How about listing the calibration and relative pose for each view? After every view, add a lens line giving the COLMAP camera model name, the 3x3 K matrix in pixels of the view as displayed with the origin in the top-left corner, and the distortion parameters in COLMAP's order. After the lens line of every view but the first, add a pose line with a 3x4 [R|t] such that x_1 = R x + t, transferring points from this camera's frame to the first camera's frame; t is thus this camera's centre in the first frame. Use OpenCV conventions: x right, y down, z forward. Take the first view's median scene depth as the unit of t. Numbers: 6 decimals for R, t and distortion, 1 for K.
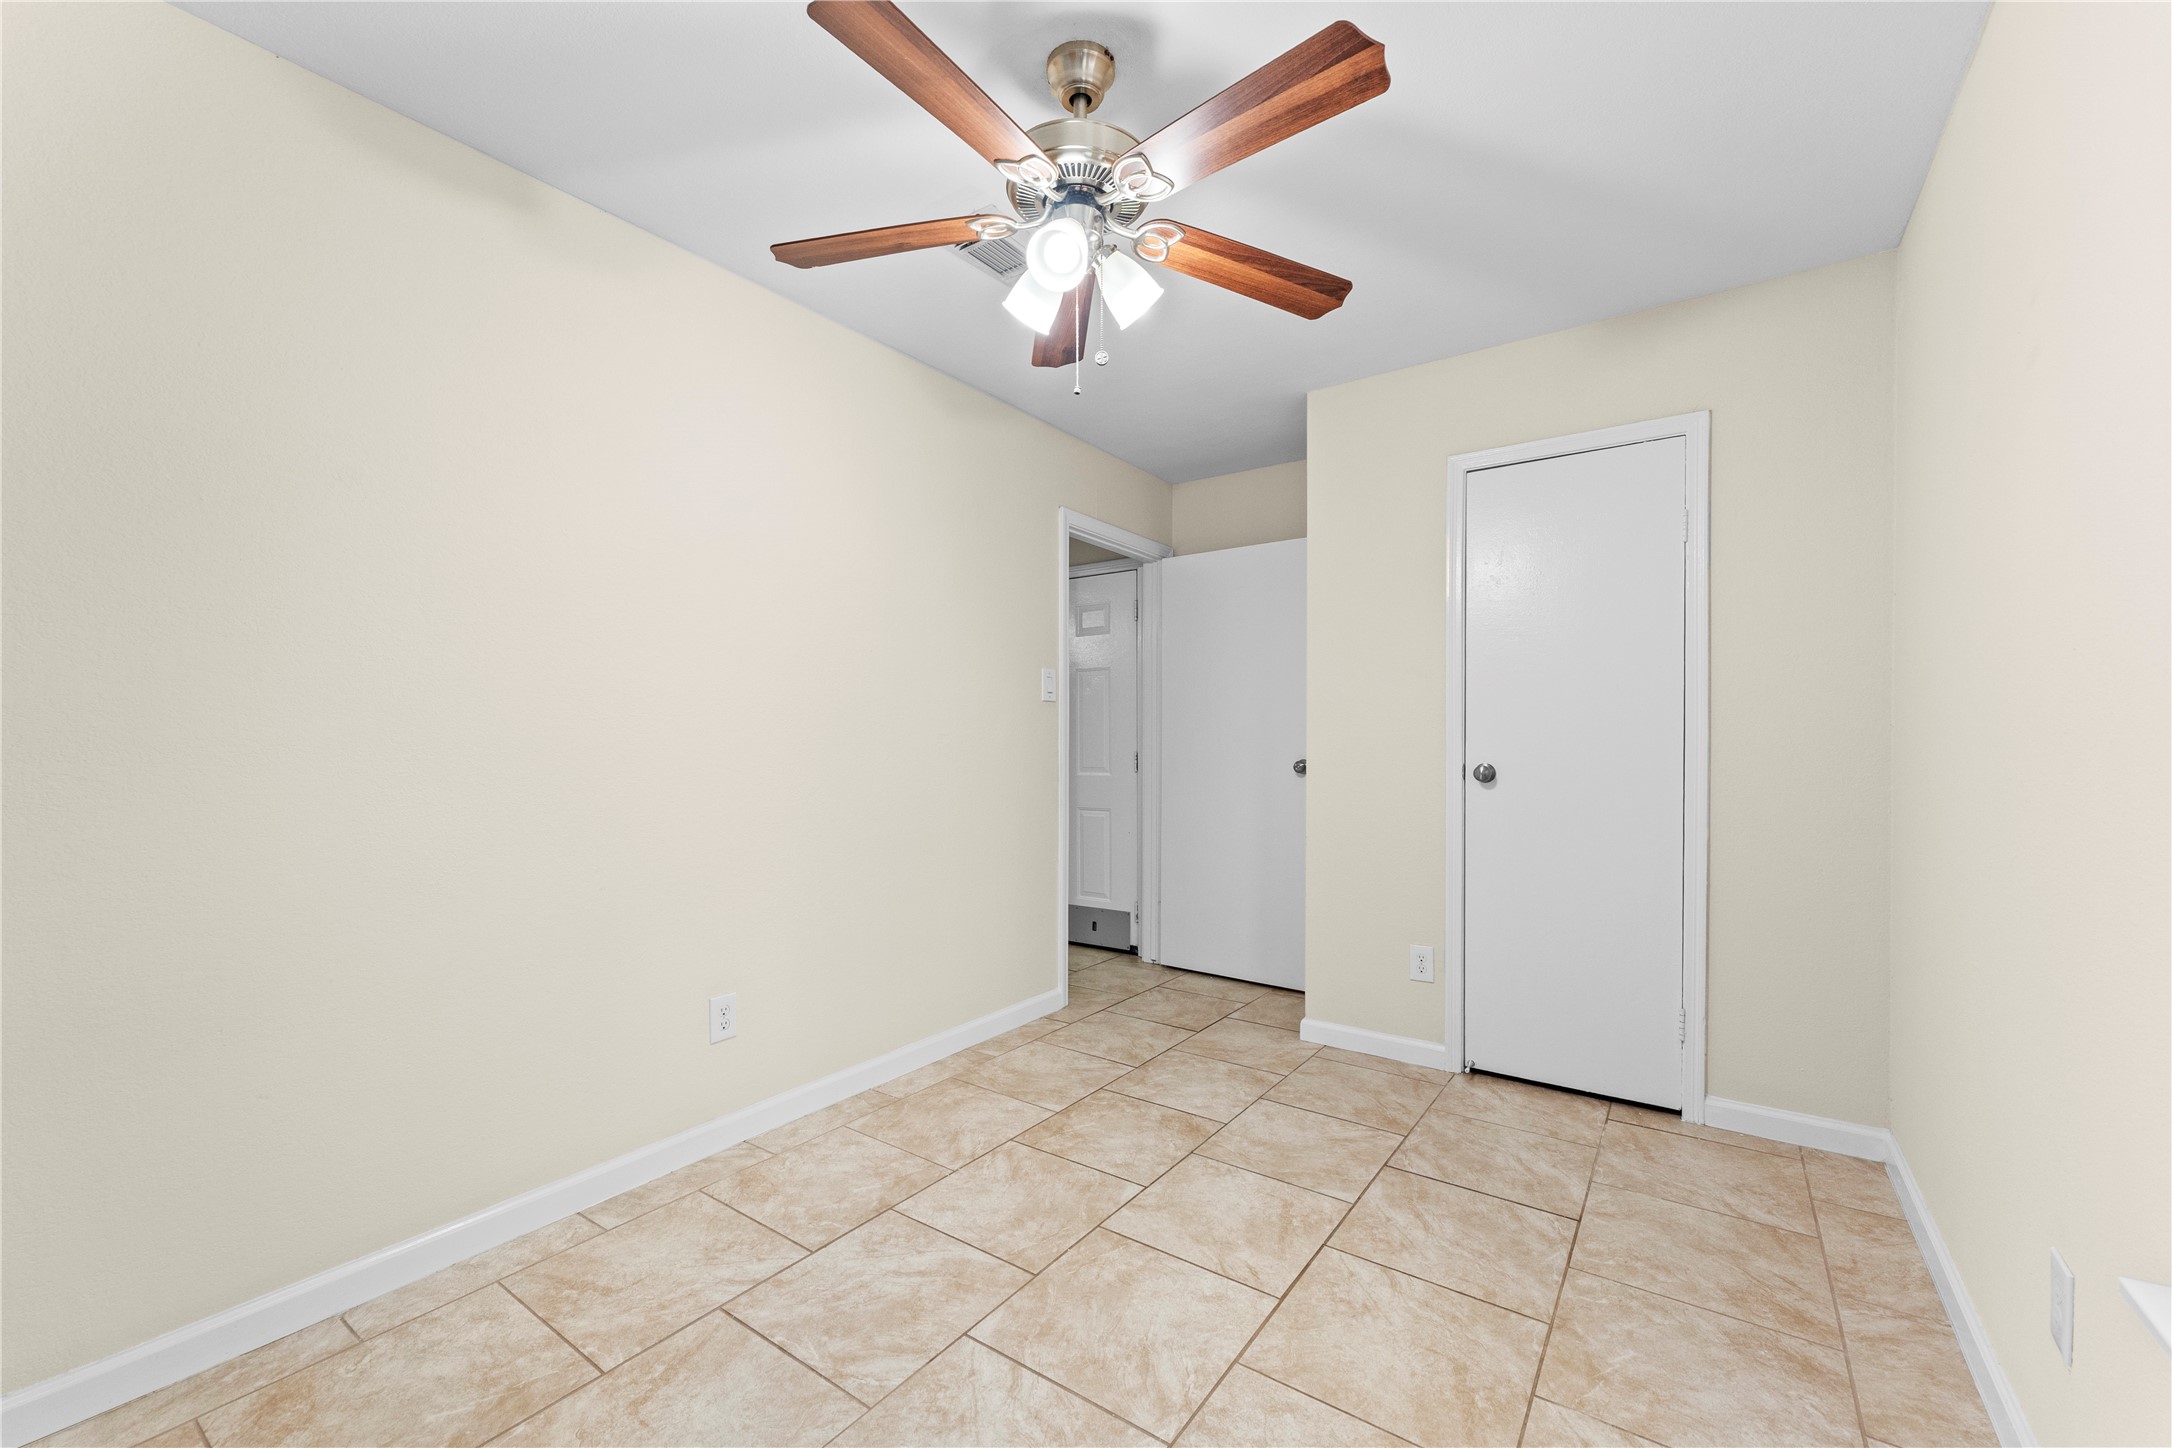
lens RADIAL K [[865.0, 0, 1081.5], [0, 865.0, 717.5], [0, 0, 1]] dist [0.000078, 0.000375]
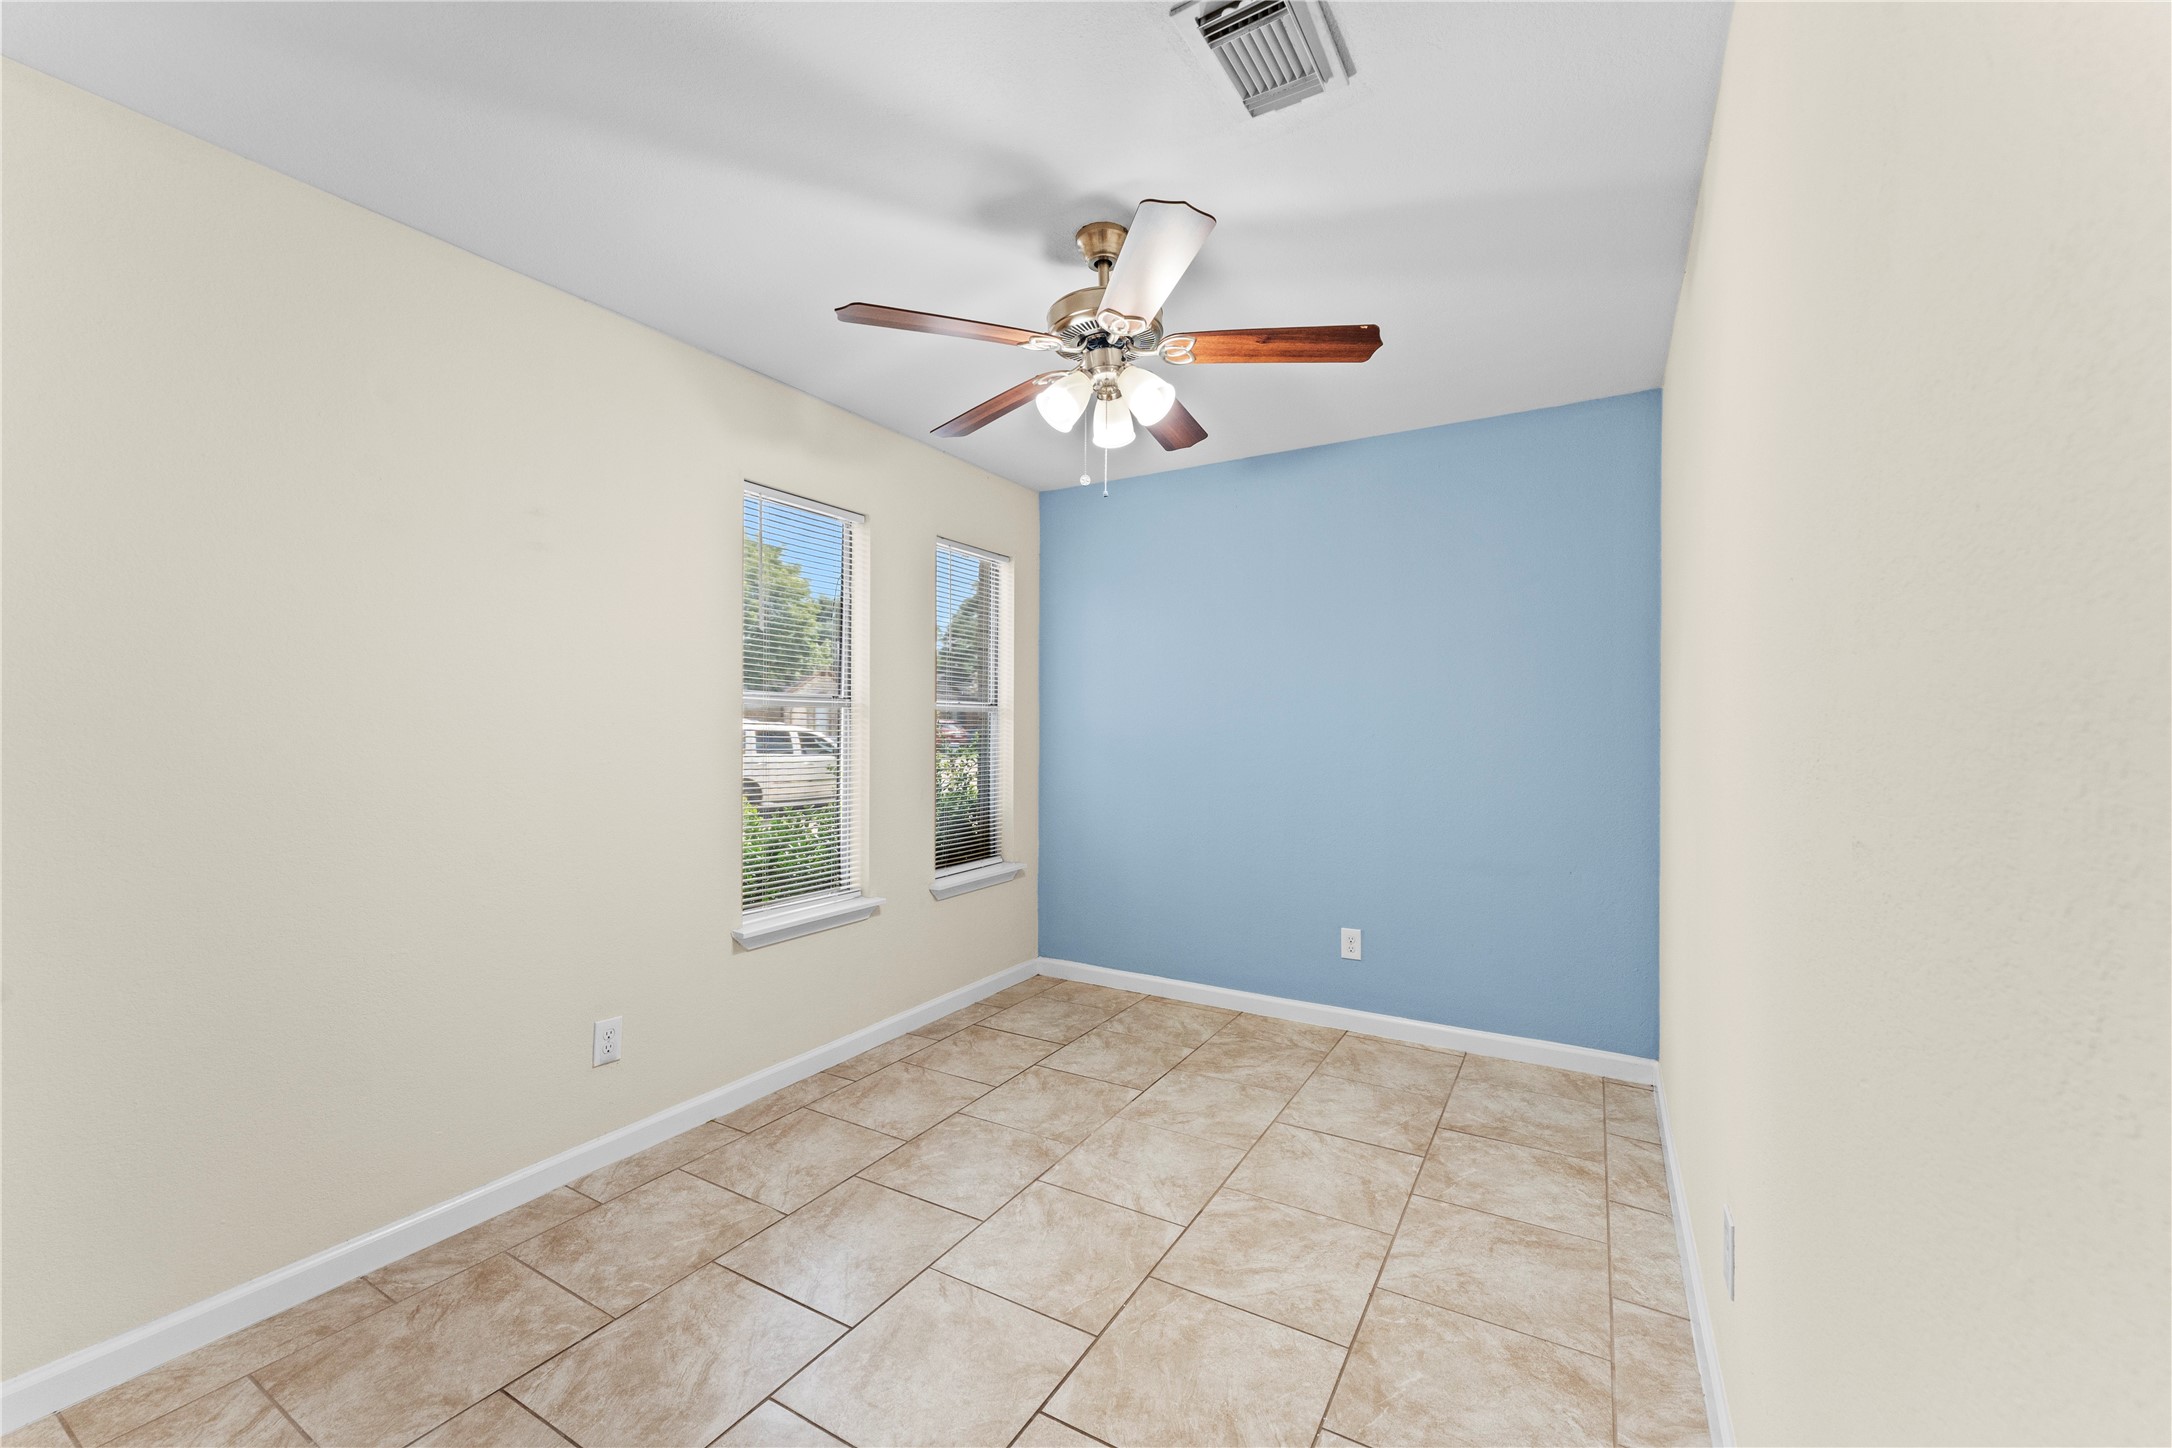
lens RADIAL K [[865.0, 0, 1081.5], [0, 865.0, 717.5], [0, 0, 1]] dist [0.000078, 0.000375]
pose [[-0.996354, -0.001894, -0.085295, 0.125673], [0.000987, 0.999431, -0.033725, -0.012442], [0.085310, -0.033687, -0.995785, 2.127282]]
